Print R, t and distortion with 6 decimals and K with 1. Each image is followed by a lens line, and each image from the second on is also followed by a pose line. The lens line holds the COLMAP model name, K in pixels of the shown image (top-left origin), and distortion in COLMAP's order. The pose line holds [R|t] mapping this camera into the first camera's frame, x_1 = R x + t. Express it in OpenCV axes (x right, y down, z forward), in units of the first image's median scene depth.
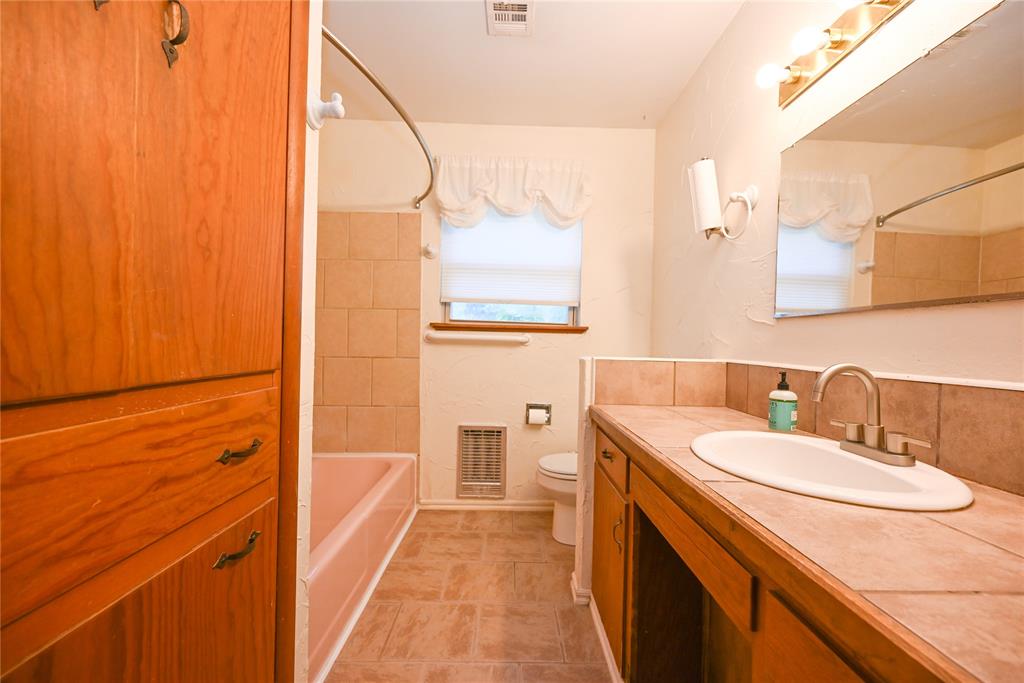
lens RADIAL K [[404.4, 0, 513.9], [0, 404.4, 342.7], [0, 0, 1]] dist [-0.001995, 0.000095]
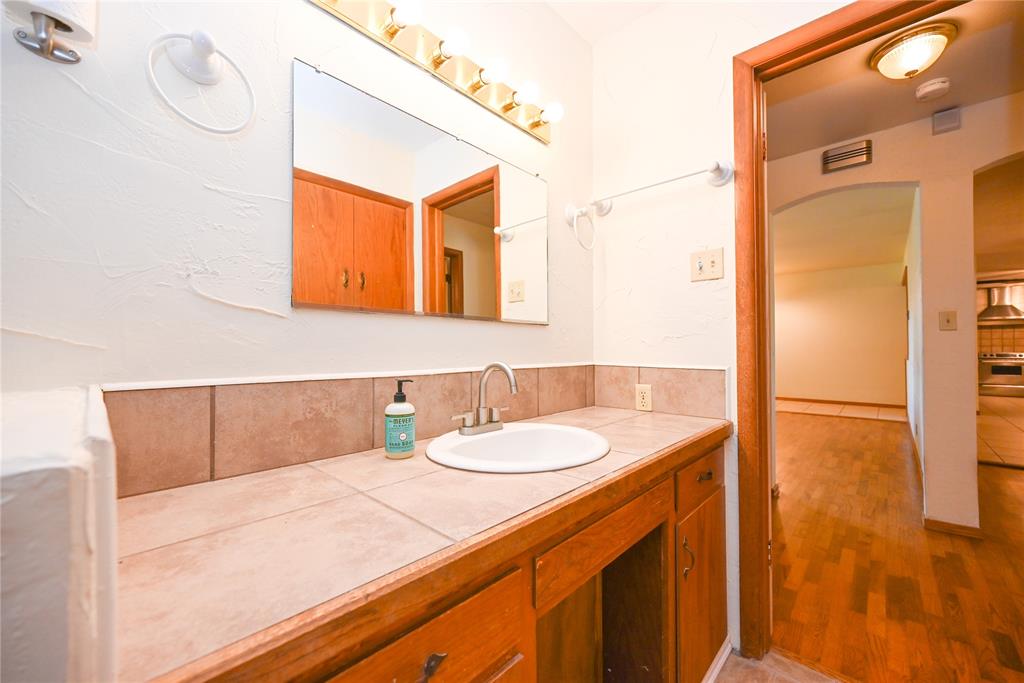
lens RADIAL K [[397.1, 0, 512.0], [0, 397.1, 341.5], [0, 0, 1]] dist [-0.001789, 0.000176]
pose [[-0.719110, -0.007926, 0.694851, -0.084444], [-0.016068, 0.999857, -0.005224, -0.010029], [-0.694710, -0.014921, -0.719135, 1.454588]]
